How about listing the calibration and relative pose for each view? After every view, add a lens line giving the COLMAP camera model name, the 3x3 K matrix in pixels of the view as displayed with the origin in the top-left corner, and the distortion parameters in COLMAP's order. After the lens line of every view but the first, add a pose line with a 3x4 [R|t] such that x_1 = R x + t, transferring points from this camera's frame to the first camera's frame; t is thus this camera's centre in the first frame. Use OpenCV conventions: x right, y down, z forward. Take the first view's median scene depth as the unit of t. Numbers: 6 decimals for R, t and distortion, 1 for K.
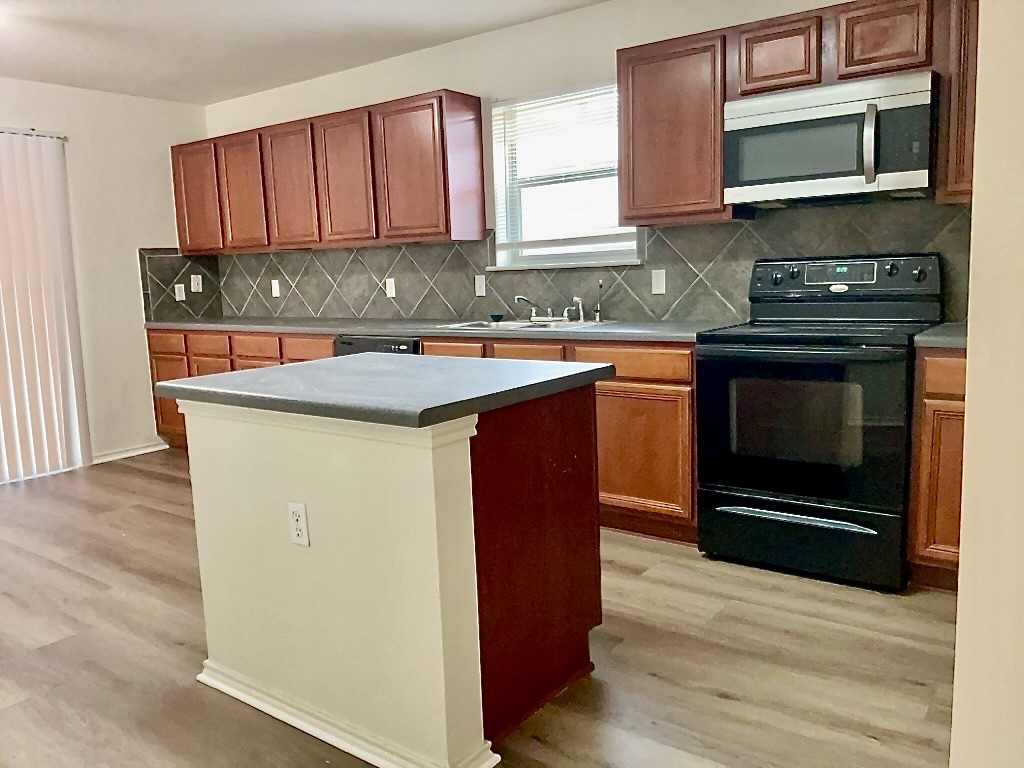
lens RADIAL K [[804.9, 0, 510.6], [0, 804.9, 382.8], [0, 0, 1]] dist [0.029468, -0.014070]
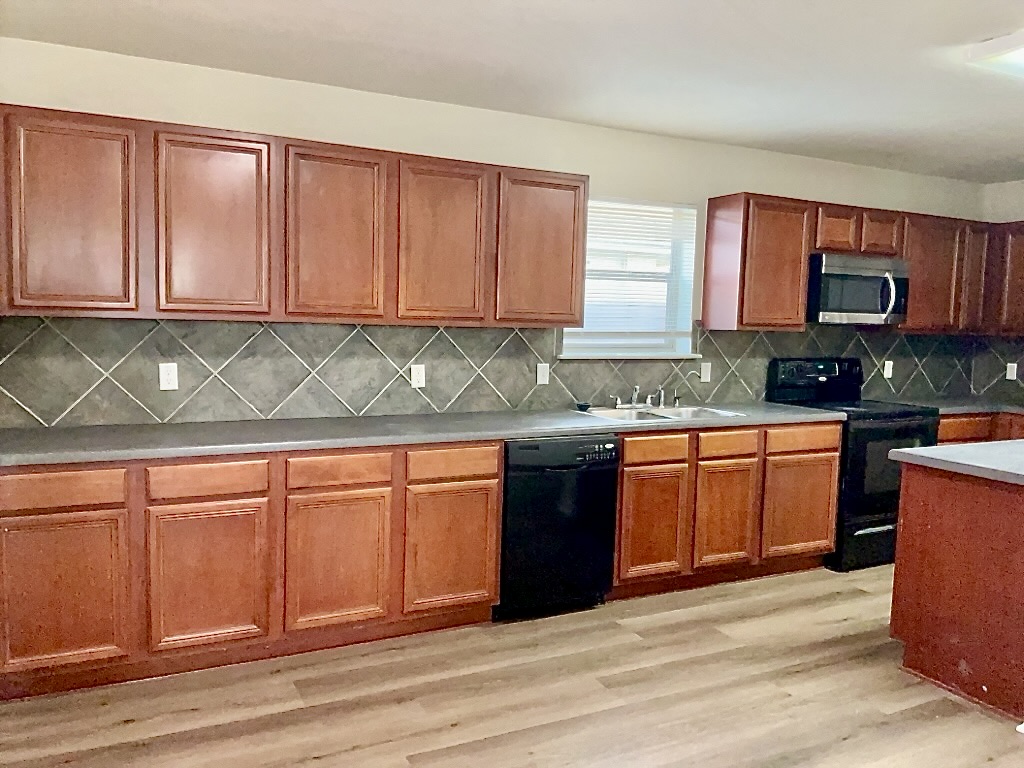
lens RADIAL K [[804.9, 0, 510.6], [0, 804.9, 383.0], [0, 0, 1]] dist [0.029468, -0.014070]
pose [[0.444387, -0.030312, 0.895322, -0.904727], [0.082498, 0.996565, -0.007207, -0.106638], [-0.892028, 0.077065, 0.445362, 0.612148]]
